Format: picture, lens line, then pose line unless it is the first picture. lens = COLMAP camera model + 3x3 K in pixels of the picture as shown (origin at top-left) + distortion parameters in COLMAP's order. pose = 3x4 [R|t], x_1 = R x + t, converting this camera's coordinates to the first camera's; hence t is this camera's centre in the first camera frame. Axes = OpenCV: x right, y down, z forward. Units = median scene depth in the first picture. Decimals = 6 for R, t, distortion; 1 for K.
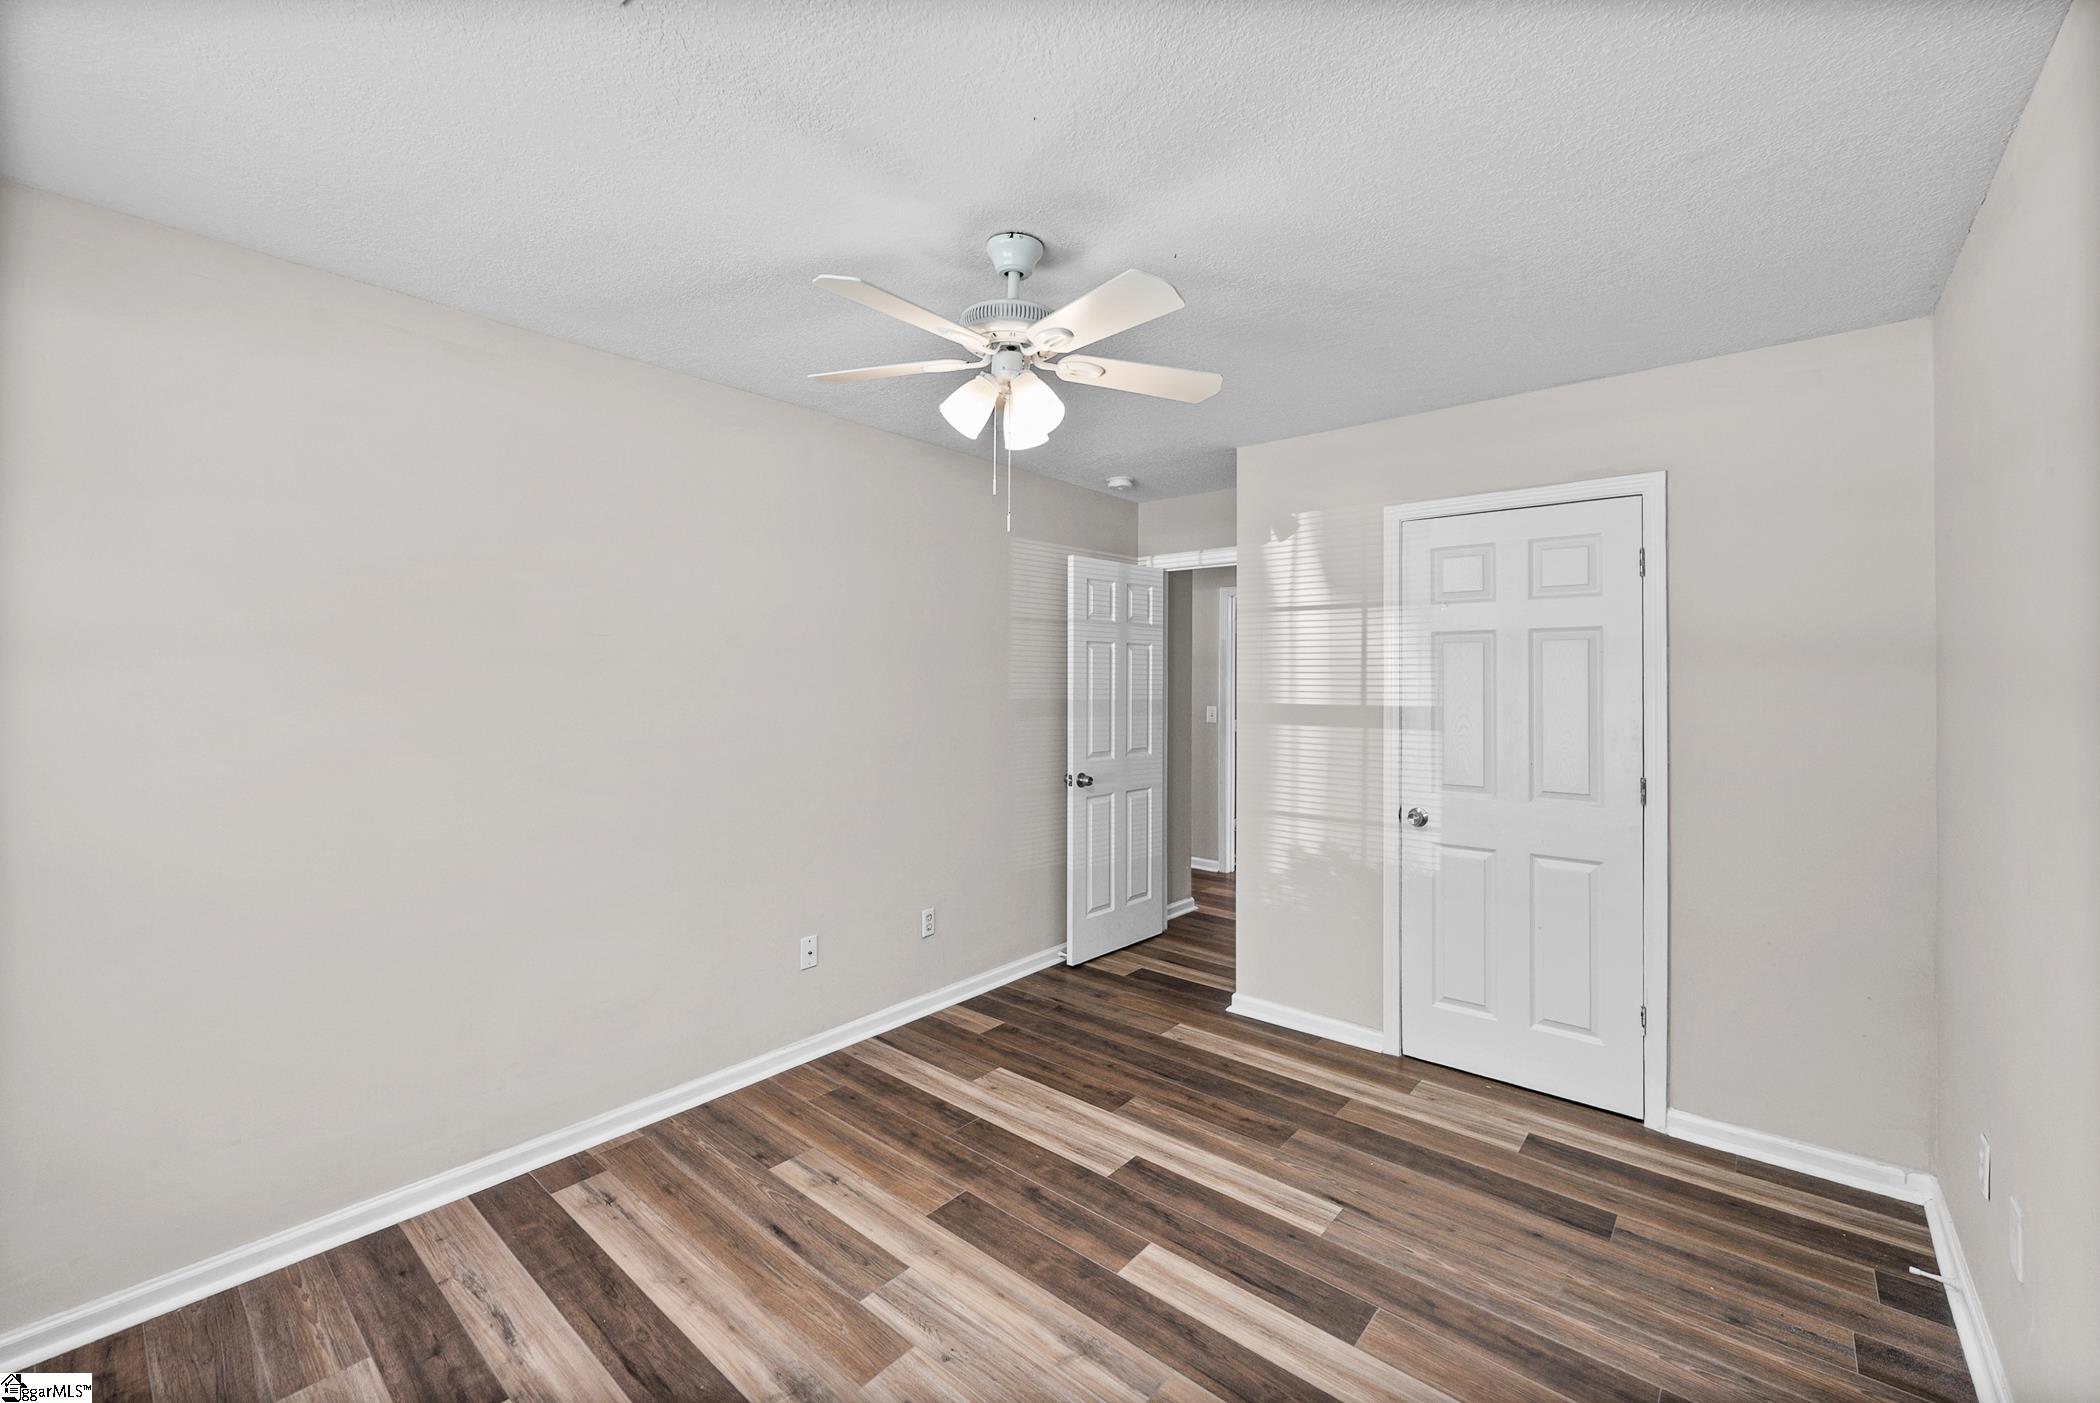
lens RADIAL K [[843.6, 0, 1050.0], [0, 843.6, 701.5], [0, 0, 1]] dist [-0.001336, 0.000211]
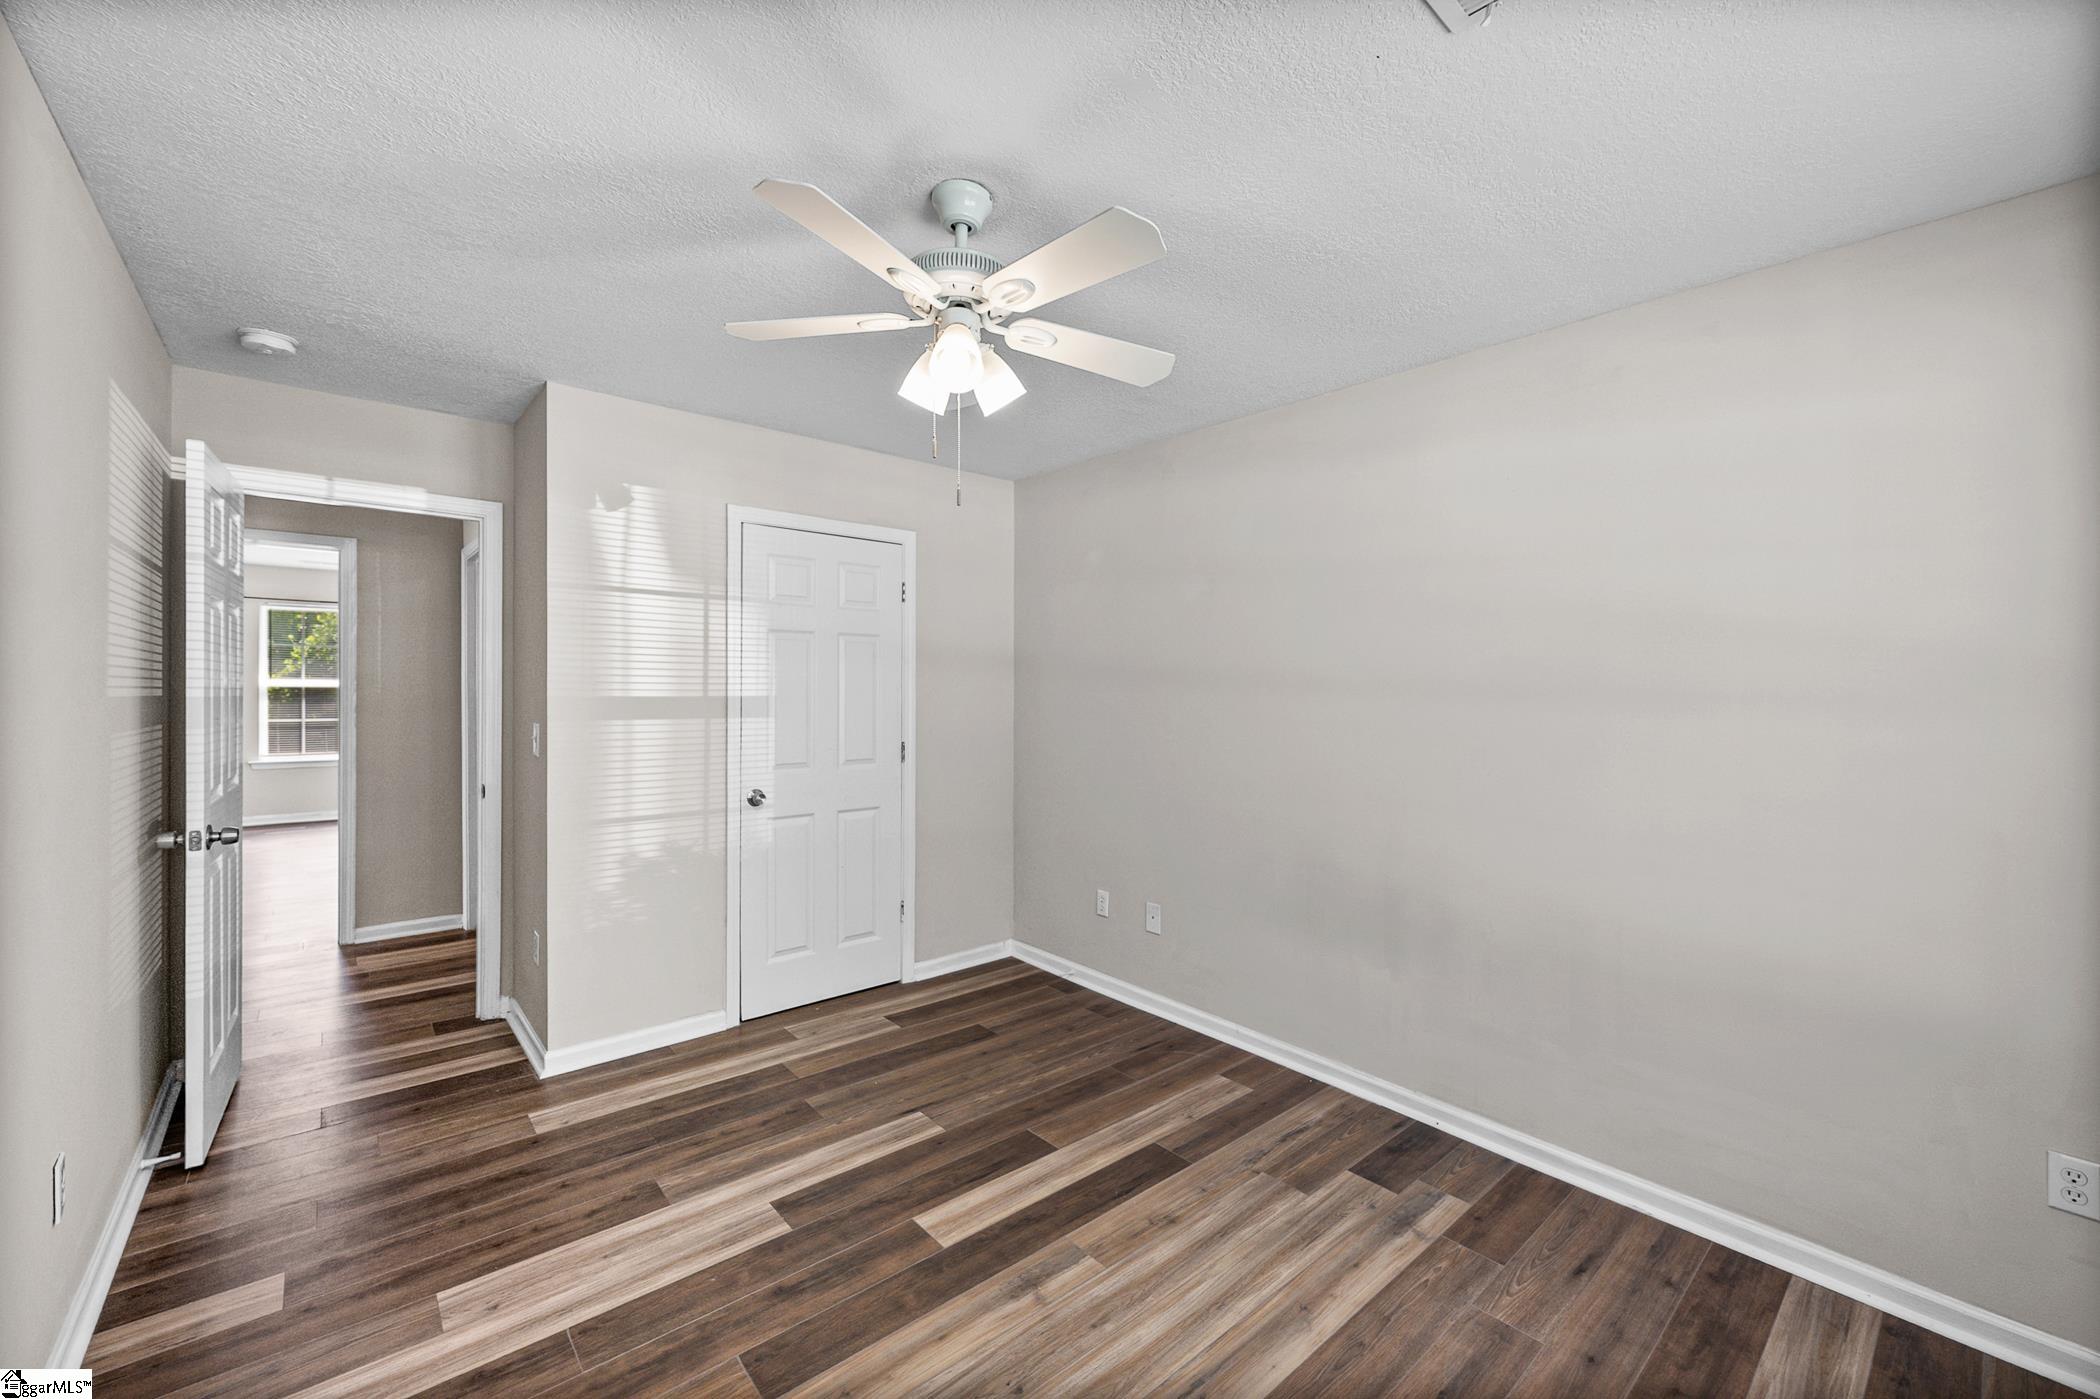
lens RADIAL K [[836.5, 0, 1038.1], [0, 836.5, 713.2], [0, 0, 1]] dist [-0.000670, 0.000128]
pose [[0.161754, -0.032026, 0.986311, -0.696990], [0.015630, 0.999431, 0.029889, 0.001559], [-0.986707, 0.010582, 0.162162, 0.566561]]
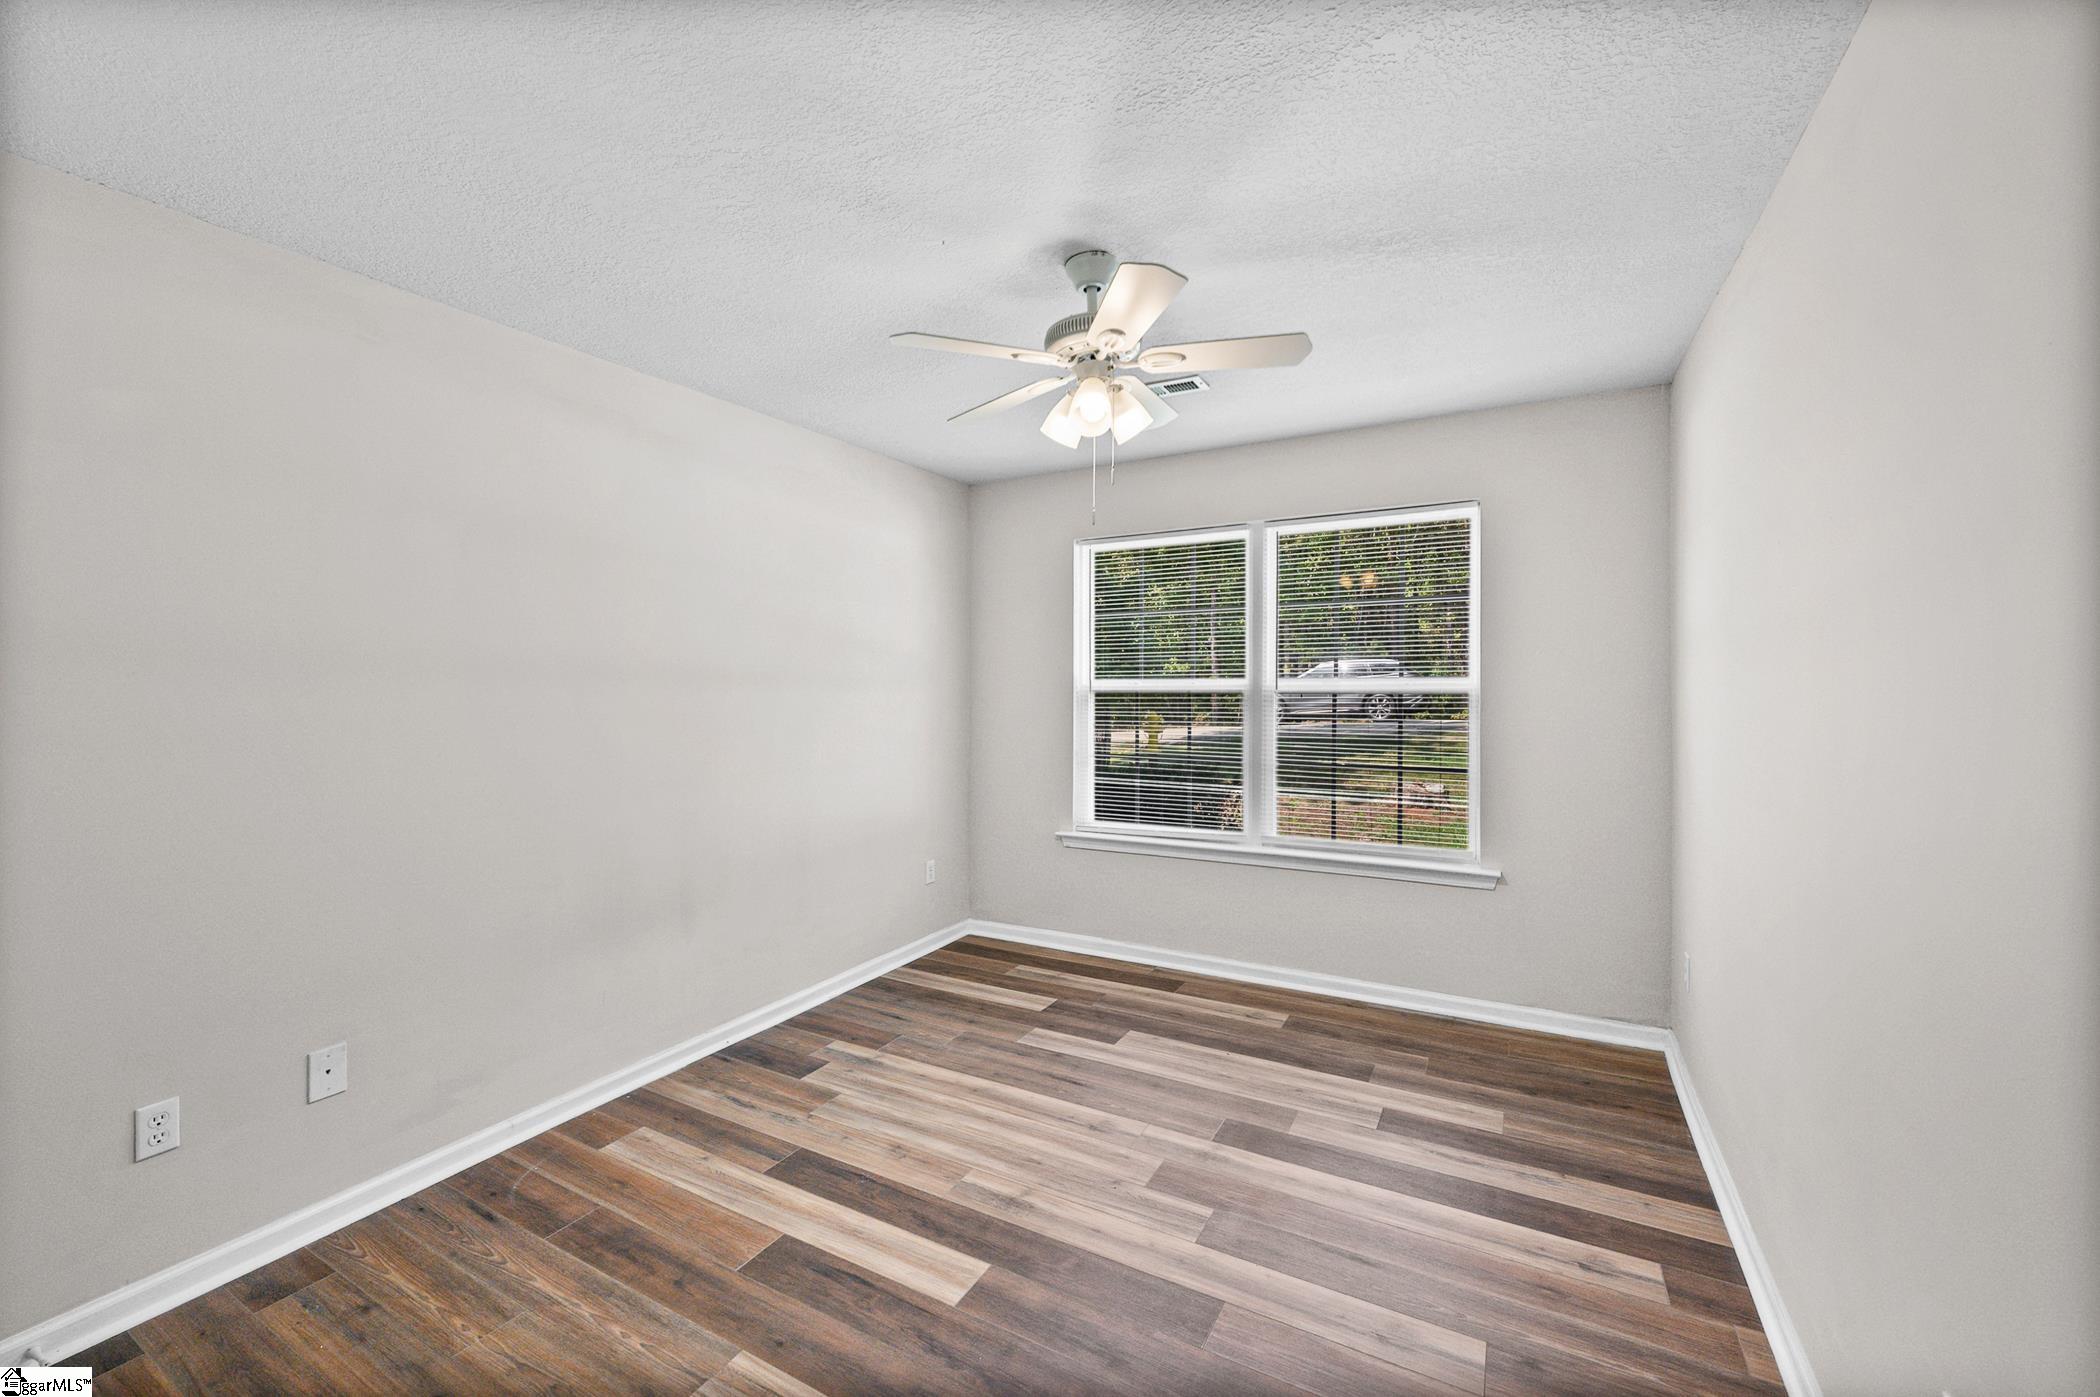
lens RADIAL K [[836.5, 0, 1038.1], [0, 836.5, 712.2], [0, 0, 1]] dist [-0.000670, 0.000128]
pose [[-0.982891, 0.009633, -0.183937, 0.156643], [-0.002078, 0.997988, 0.063373, -0.020542], [0.184178, 0.062671, -0.980893, 1.521681]]
